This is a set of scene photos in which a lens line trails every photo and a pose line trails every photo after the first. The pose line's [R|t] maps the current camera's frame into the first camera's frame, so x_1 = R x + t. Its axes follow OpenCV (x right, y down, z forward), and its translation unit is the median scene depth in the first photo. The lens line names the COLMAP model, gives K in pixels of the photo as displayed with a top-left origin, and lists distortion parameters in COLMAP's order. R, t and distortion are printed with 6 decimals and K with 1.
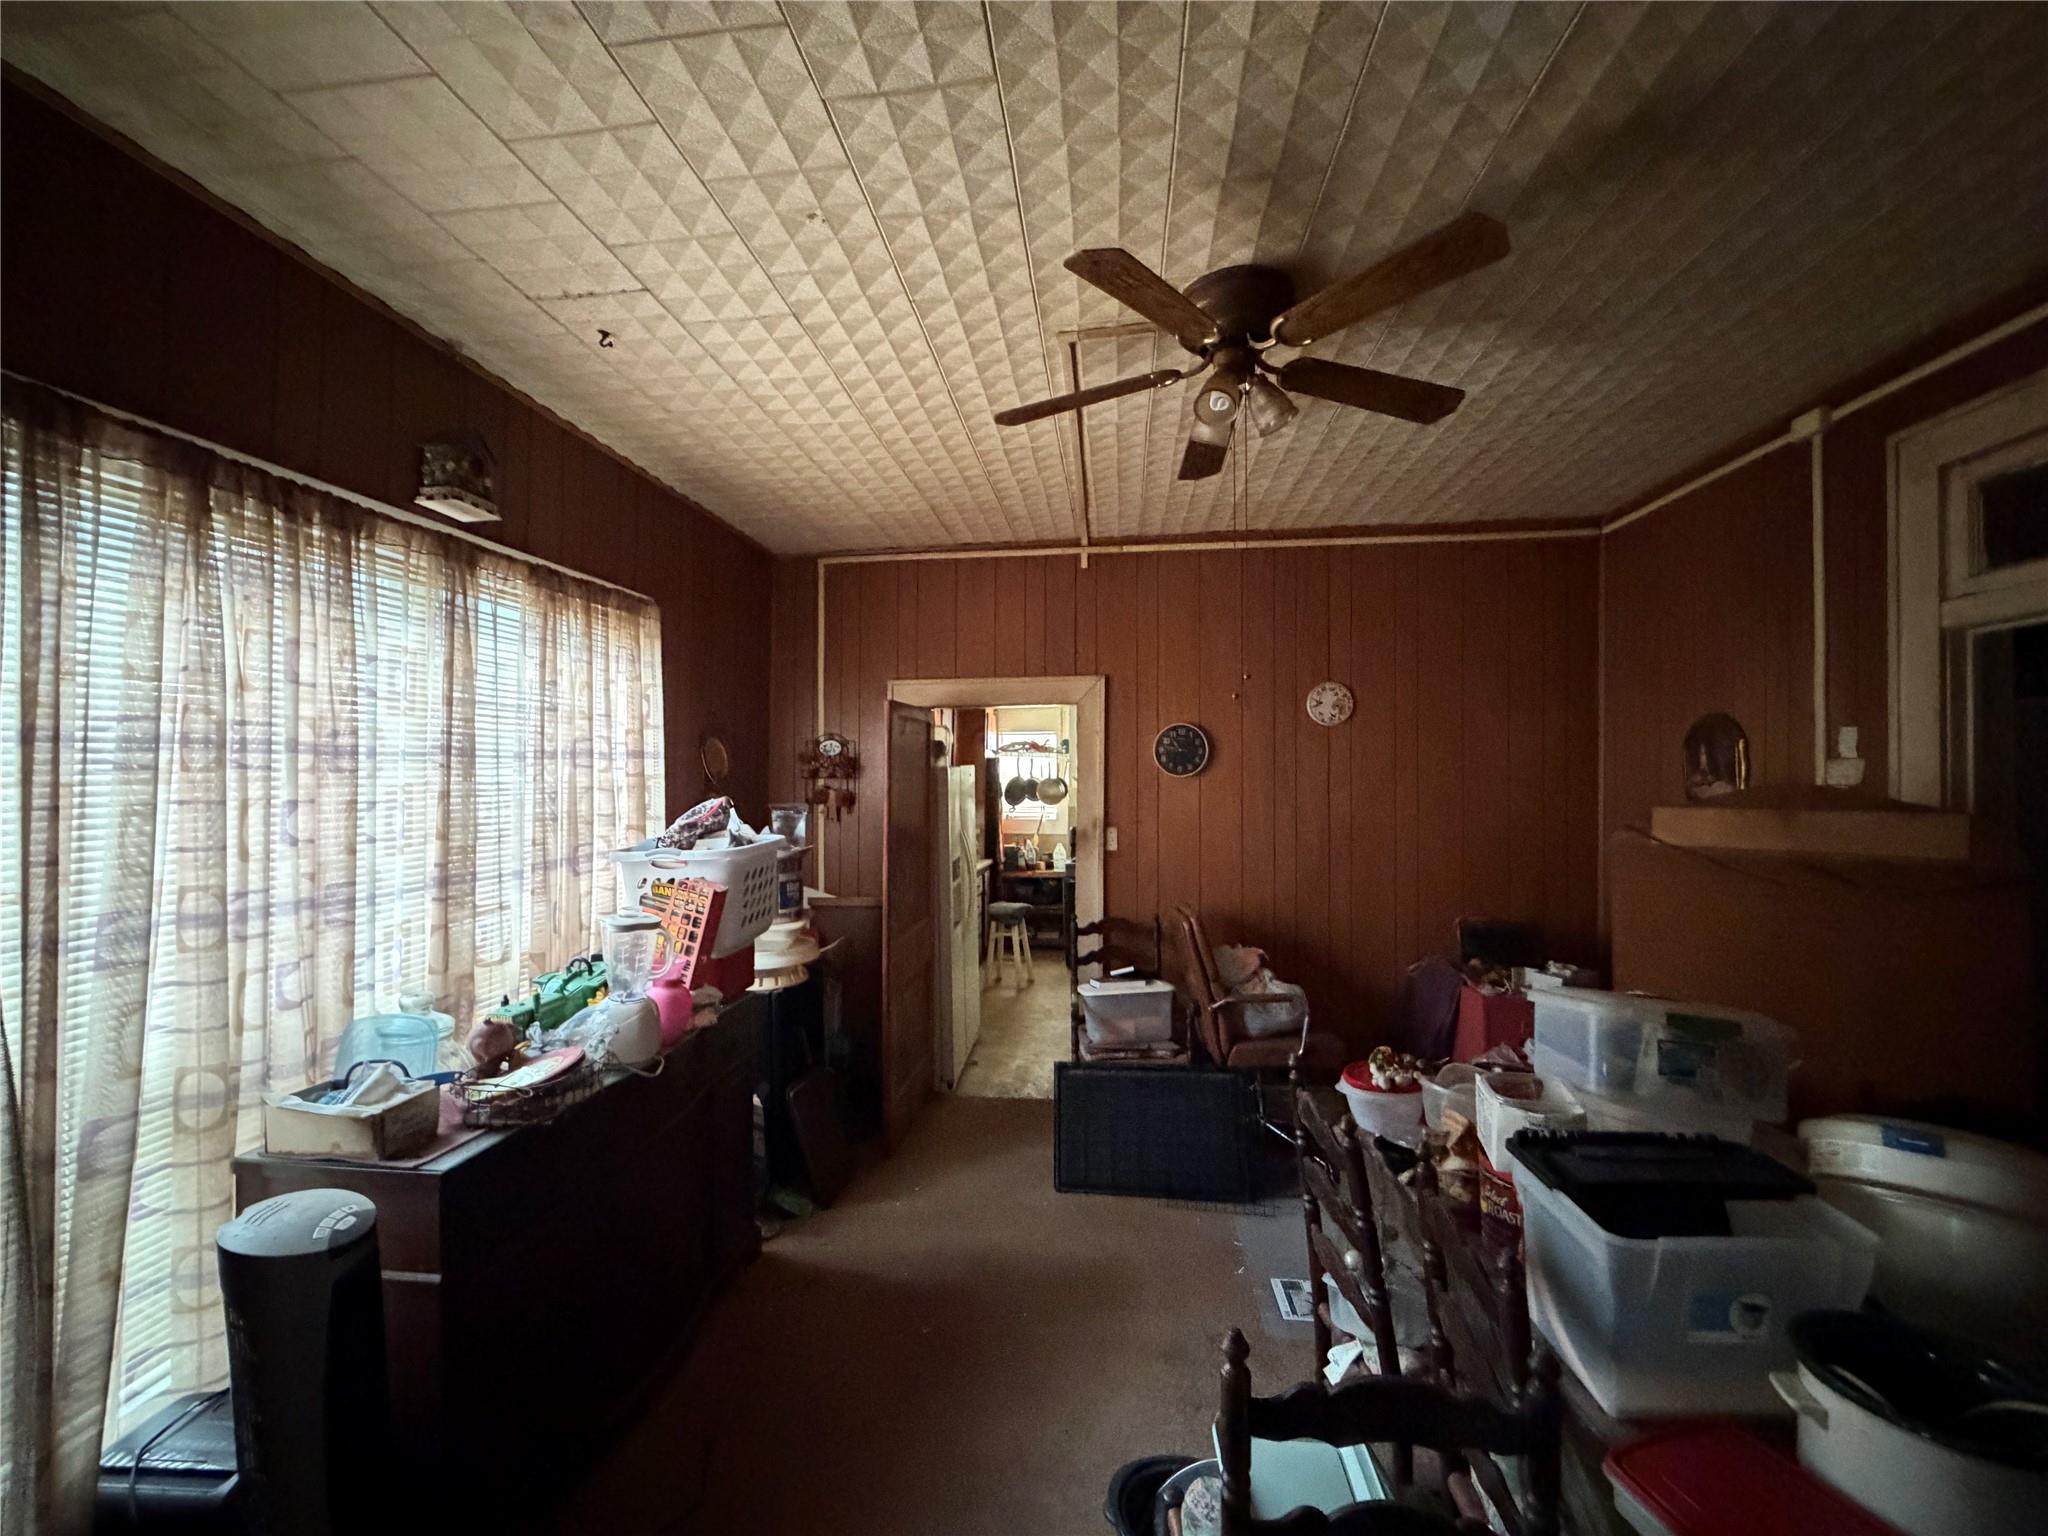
lens RADIAL K [[812.3, 0, 1019.6], [0, 812.3, 760.0], [0, 0, 1]] dist [-0.000943, 0.001140]
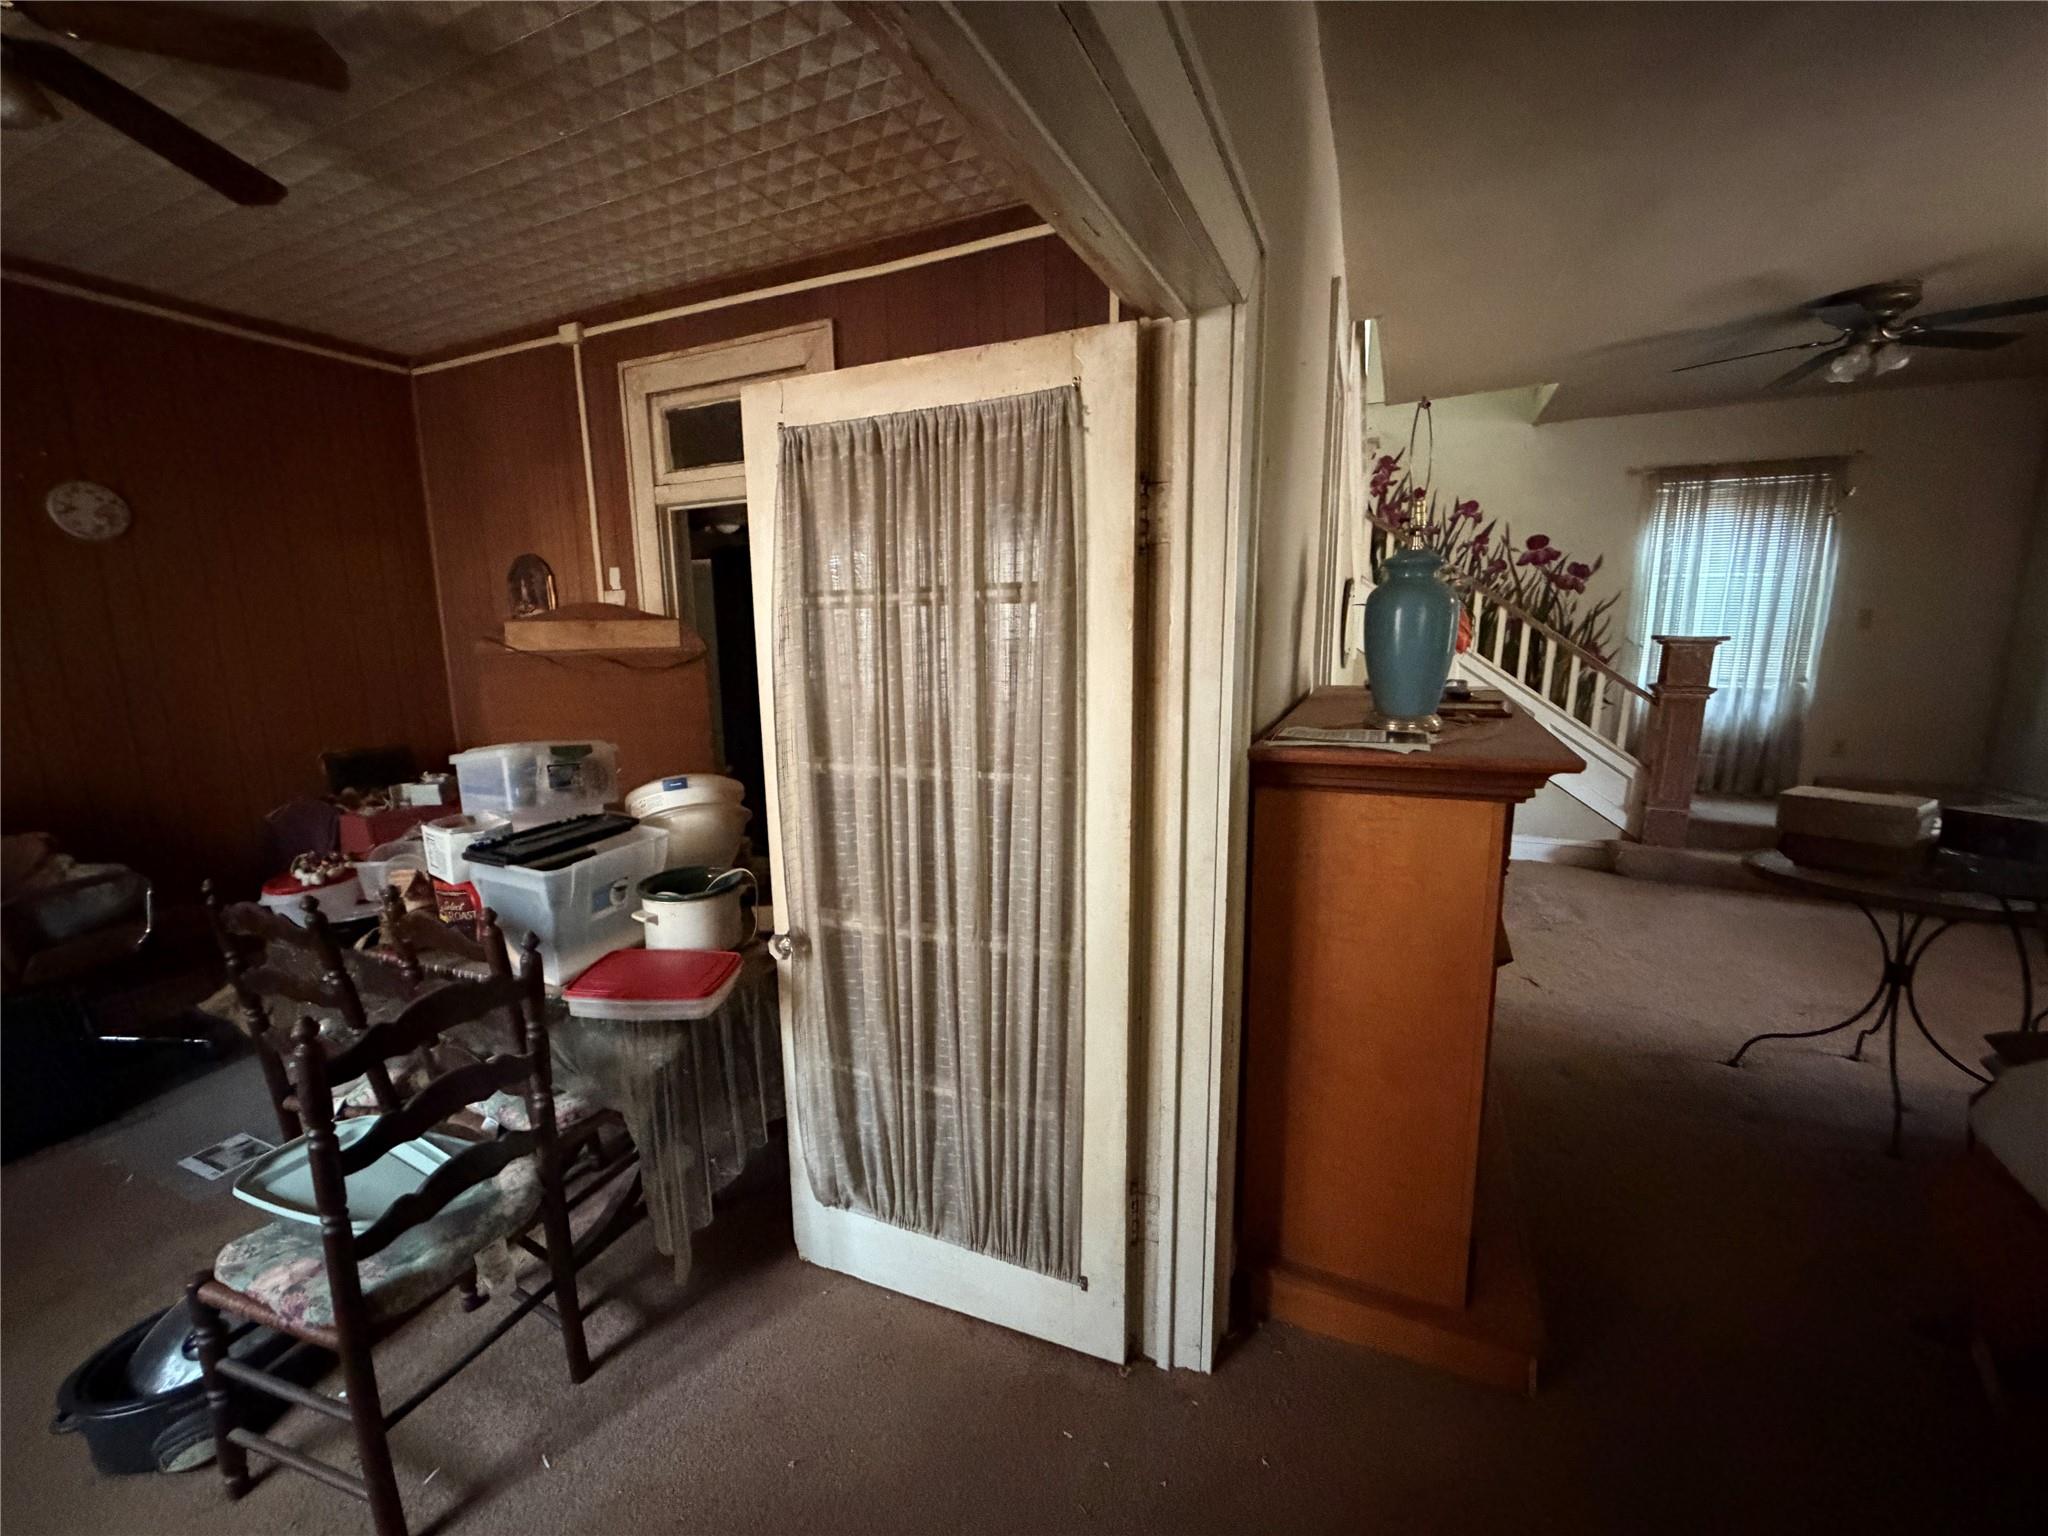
lens RADIAL K [[812.3, 0, 1024.8], [0, 812.3, 763.6], [0, 0, 1]] dist [-0.000943, 0.001140]
pose [[0.294084, -0.173608, 0.939880, -0.221330], [0.000589, 0.983398, 0.181463, 0.048529], [-0.955779, -0.052812, 0.289304, -0.163322]]
